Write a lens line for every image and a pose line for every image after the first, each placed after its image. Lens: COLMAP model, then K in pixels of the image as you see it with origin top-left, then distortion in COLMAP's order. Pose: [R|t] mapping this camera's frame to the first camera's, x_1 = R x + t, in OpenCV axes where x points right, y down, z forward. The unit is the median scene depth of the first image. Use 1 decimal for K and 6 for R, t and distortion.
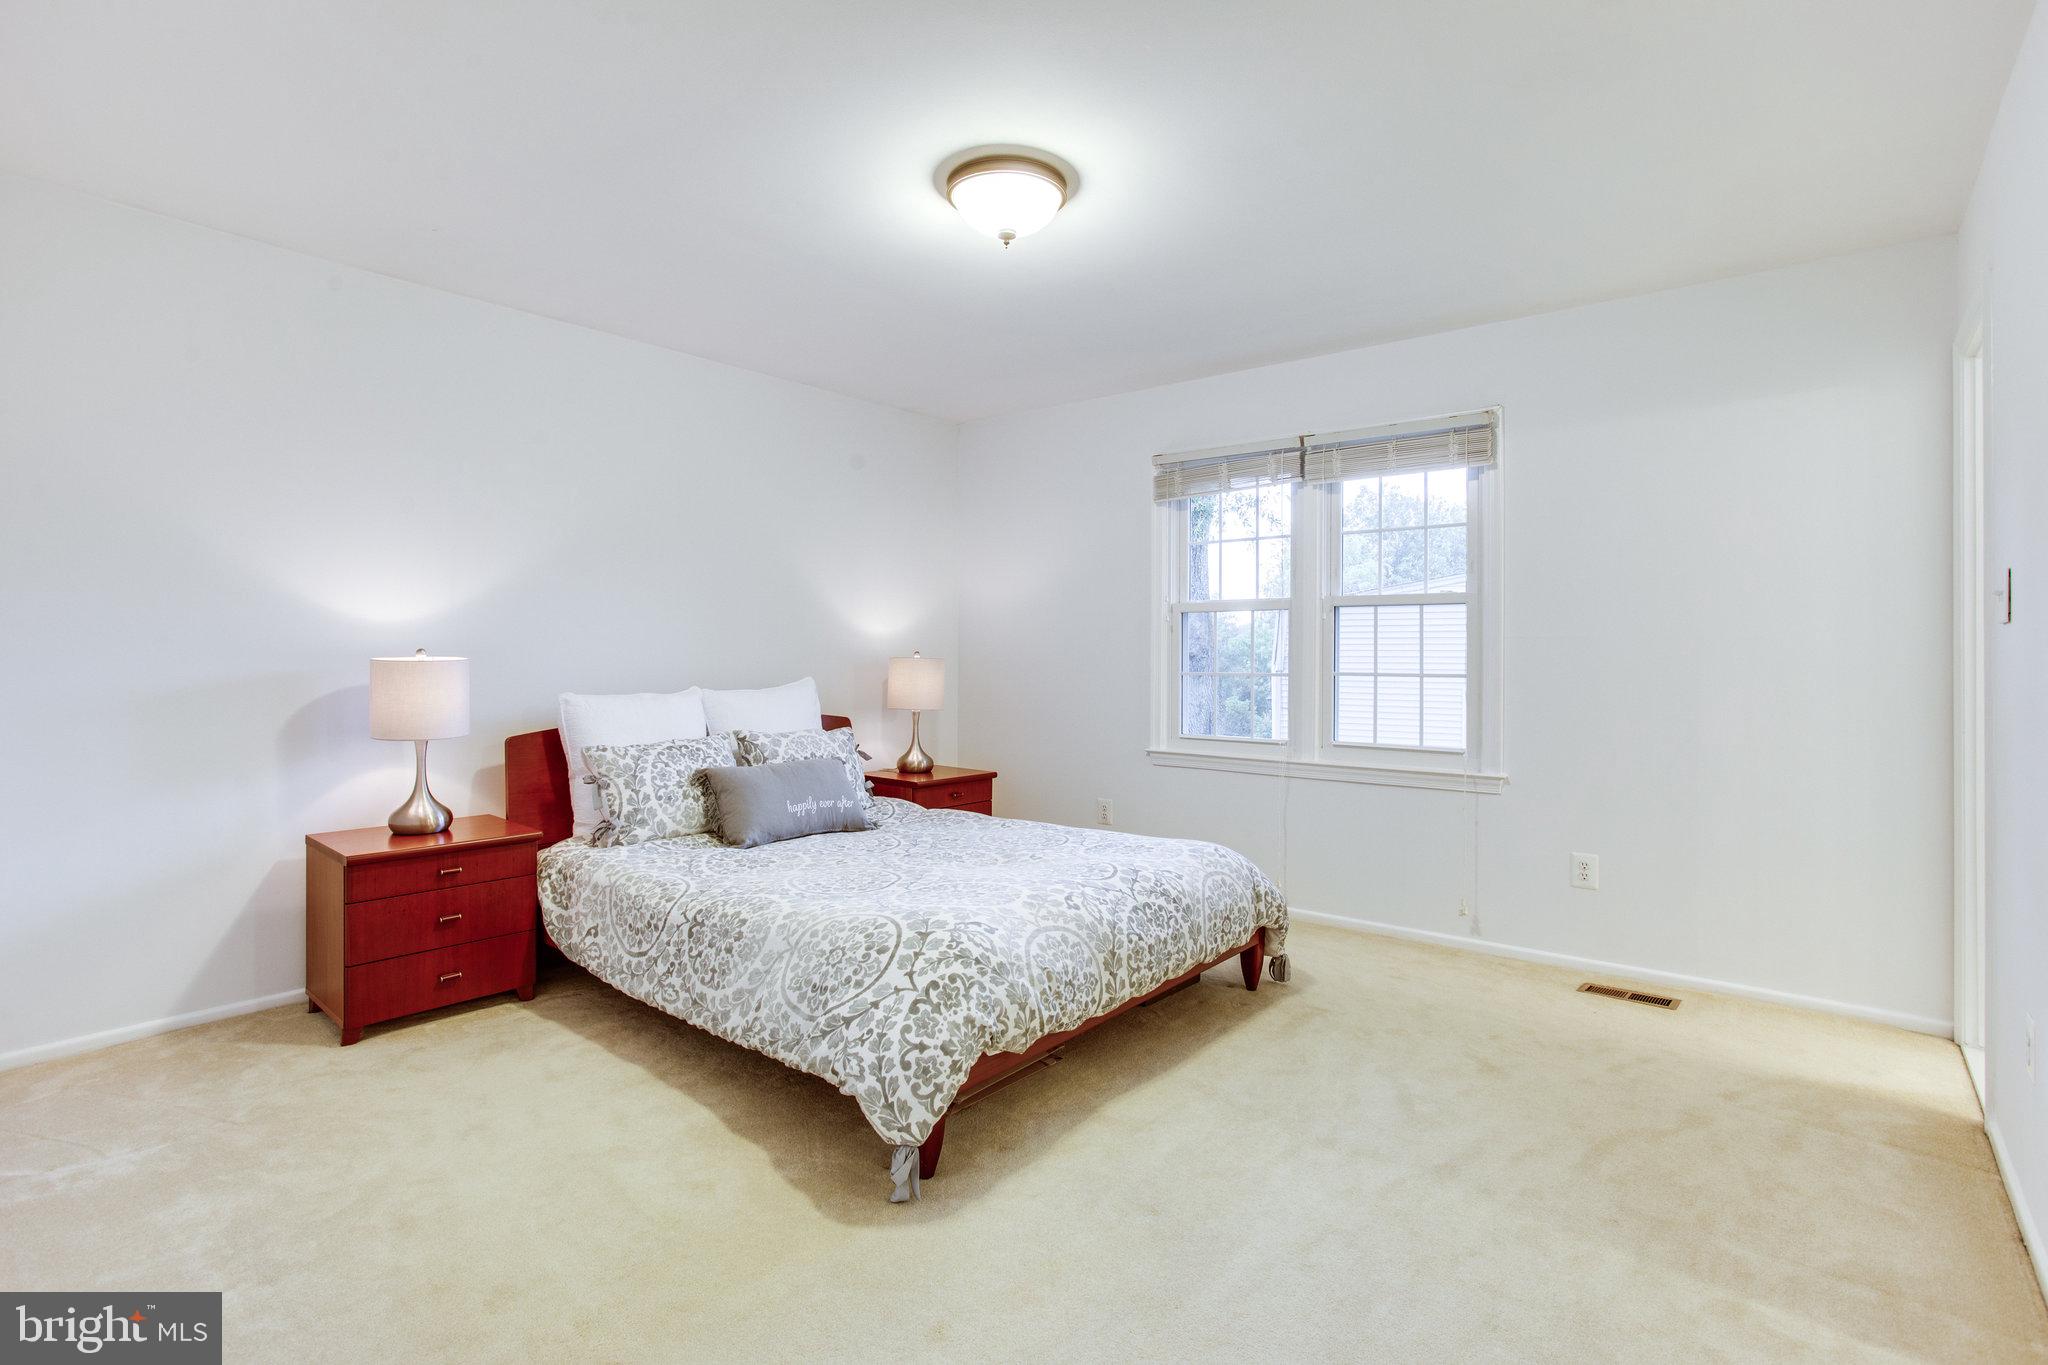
lens RADIAL K [[998.2, 0, 1023.5], [0, 998.2, 649.6], [0, 0, 1]] dist [0.002760, 0.002317]
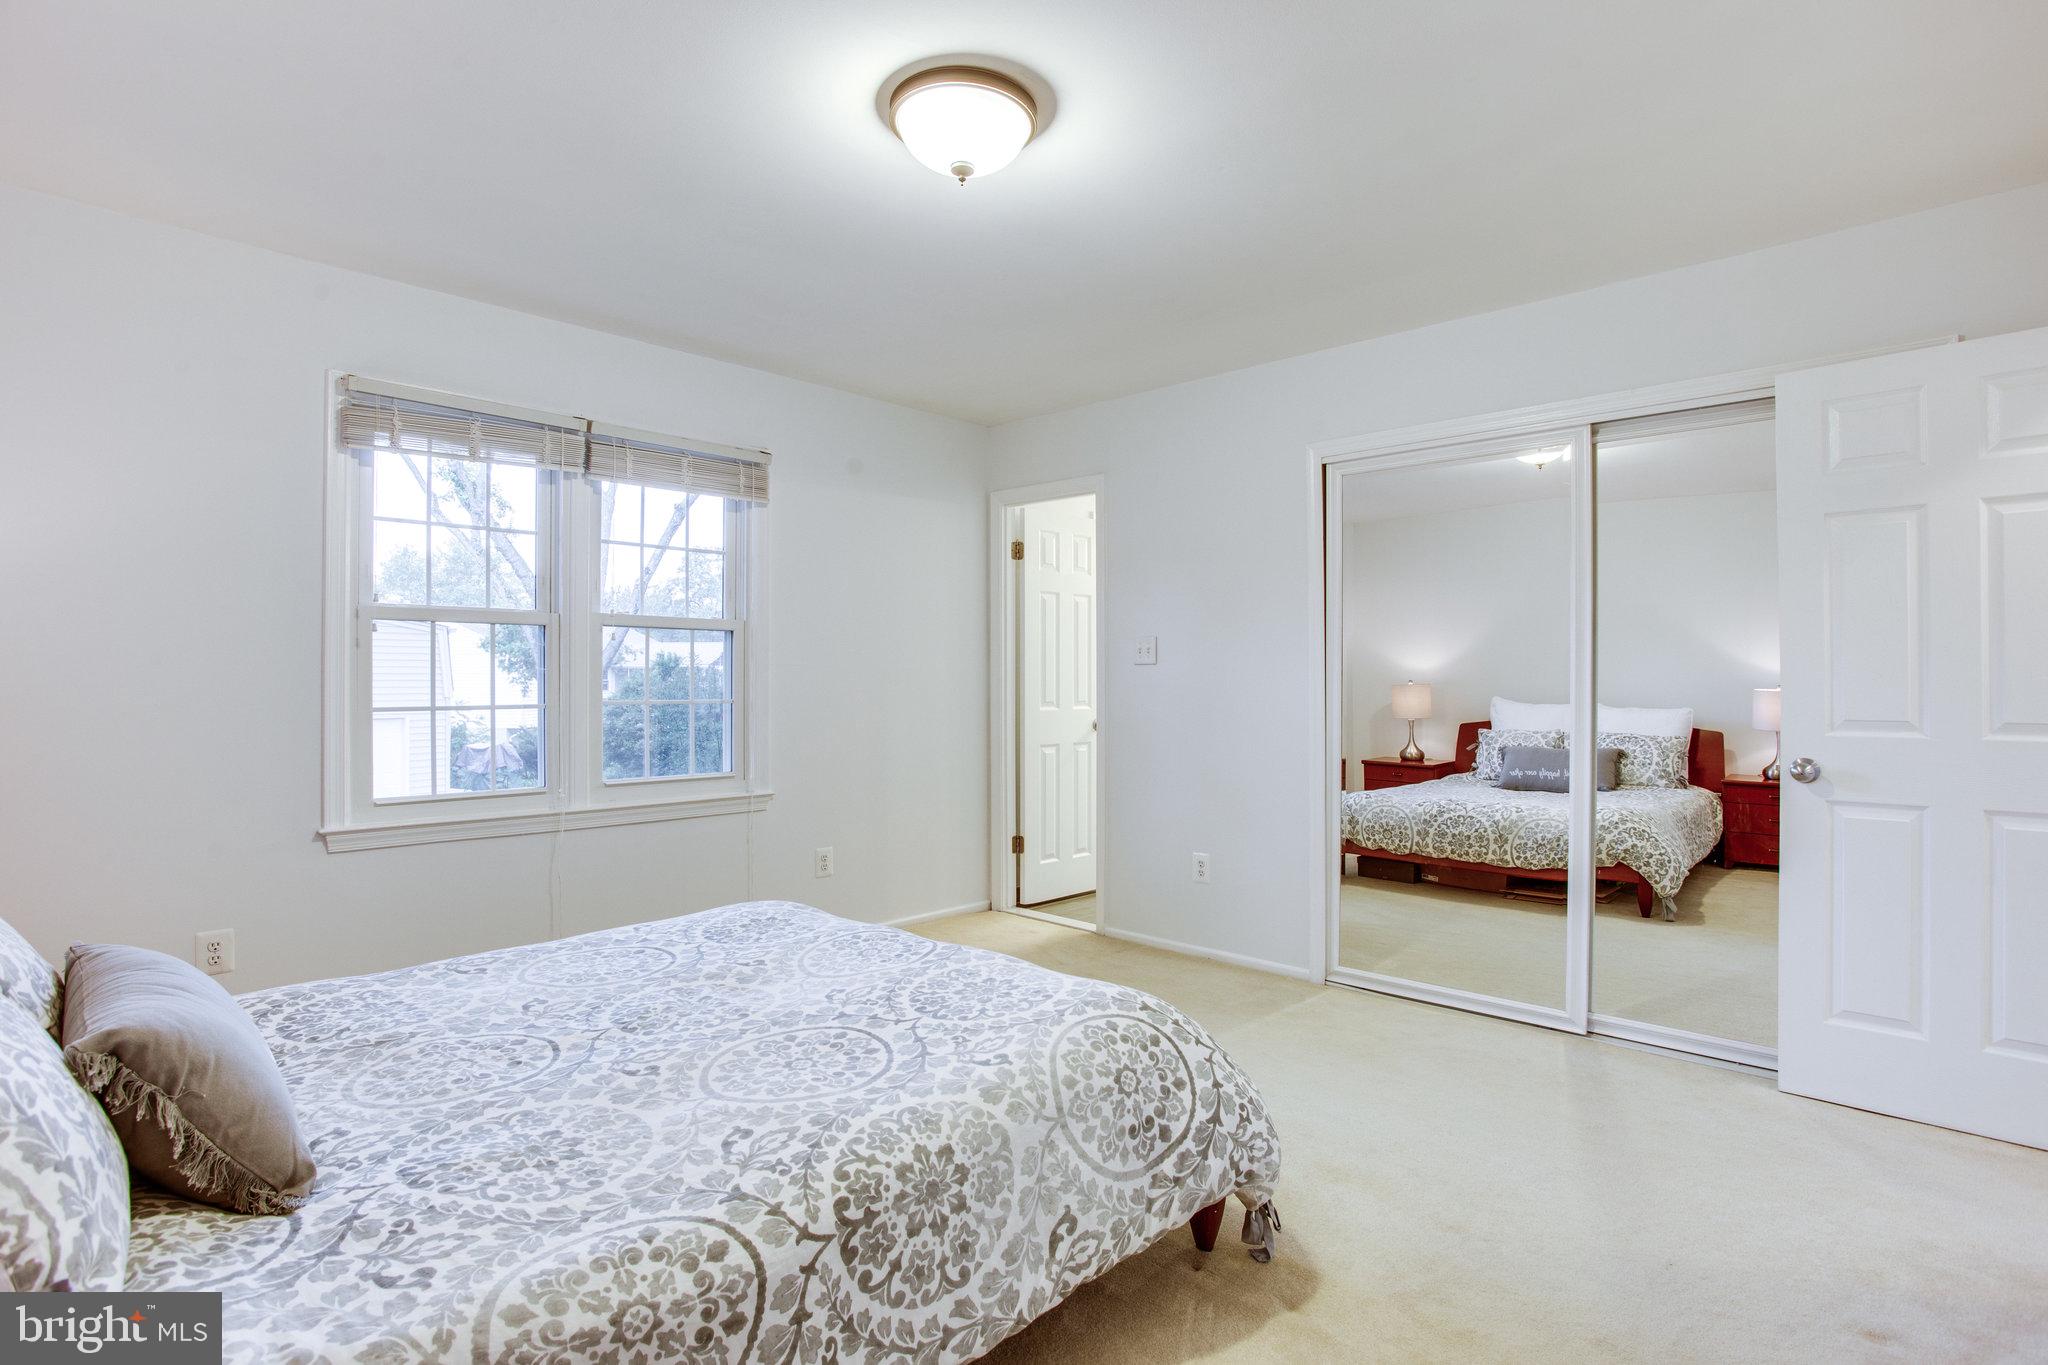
lens RADIAL K [[1019.7, 0, 1046.4], [0, 1019.7, 677.9], [0, 0, 1]] dist [-0.038038, 0.000696]
pose [[0.047834, -0.002263, 0.998853, -0.883572], [0.000183, 0.999997, 0.002257, -0.001647], [-0.998855, 0.000074, 0.047835, 0.941520]]
